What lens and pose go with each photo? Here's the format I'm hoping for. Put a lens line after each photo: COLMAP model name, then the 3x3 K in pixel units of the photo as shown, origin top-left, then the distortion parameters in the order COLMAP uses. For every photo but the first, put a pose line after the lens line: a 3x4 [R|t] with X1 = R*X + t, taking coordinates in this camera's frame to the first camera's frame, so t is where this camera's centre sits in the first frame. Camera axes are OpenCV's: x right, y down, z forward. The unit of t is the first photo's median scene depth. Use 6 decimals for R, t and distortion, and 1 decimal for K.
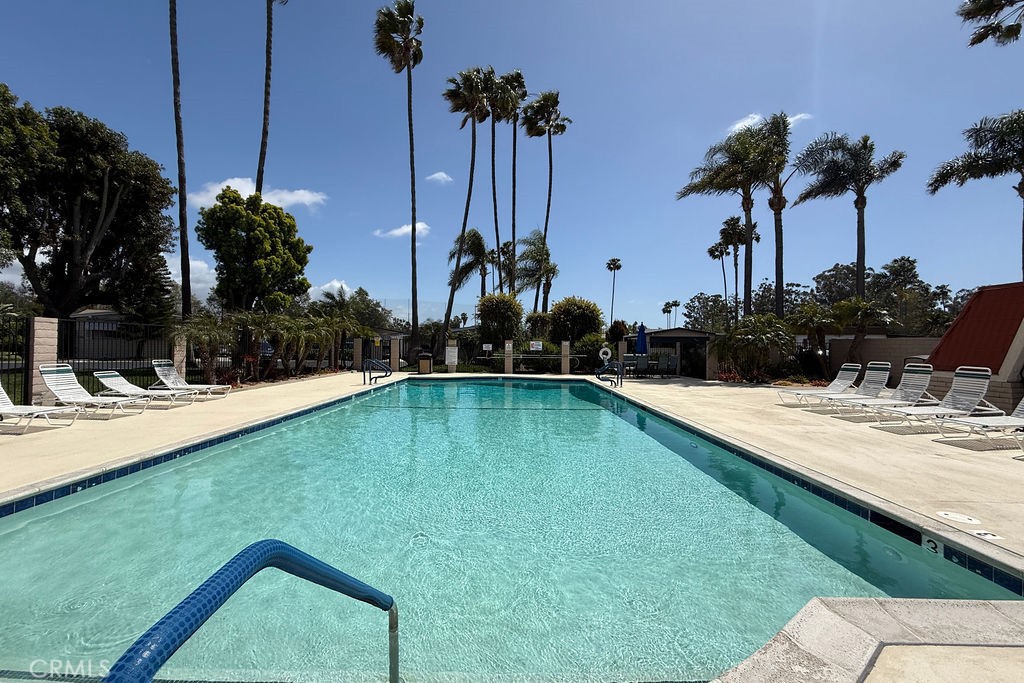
lens RADIAL K [[409.6, 0, 507.9], [0, 409.6, 344.3], [0, 0, 1]] dist [0.002115, 0.000144]
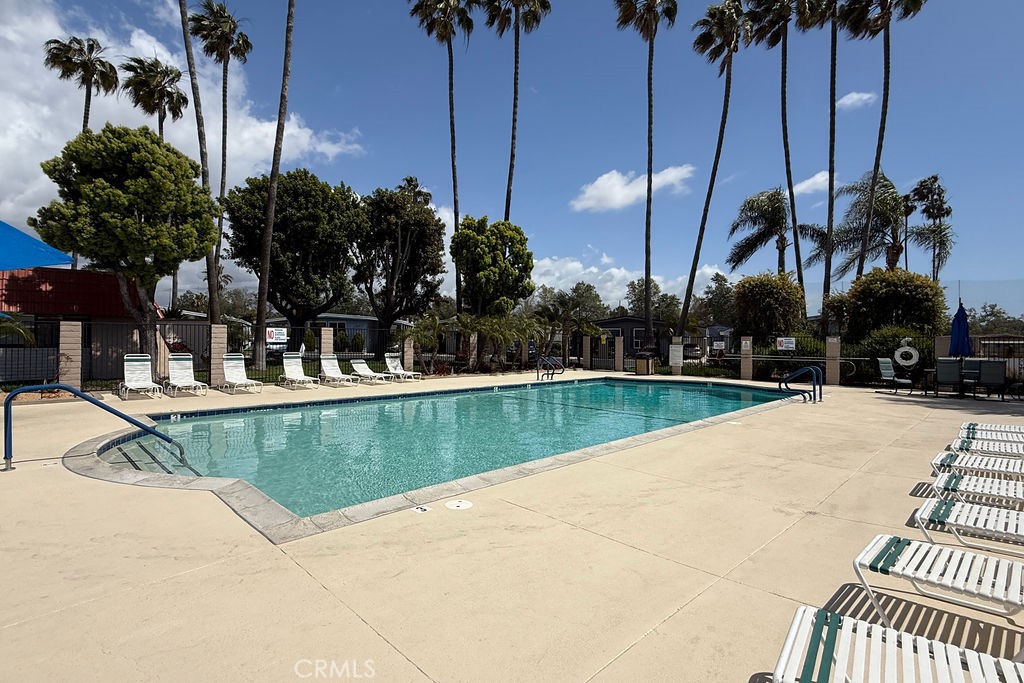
lens RADIAL K [[496.9, 0, 511.6], [0, 496.9, 344.0], [0, 0, 1]] dist [-0.010003, -0.000039]
pose [[0.698043, -0.000573, -0.716056, 0.388116], [0.003573, 0.999990, 0.002683, 0.000522], [0.716047, -0.004431, 0.698038, 0.037676]]
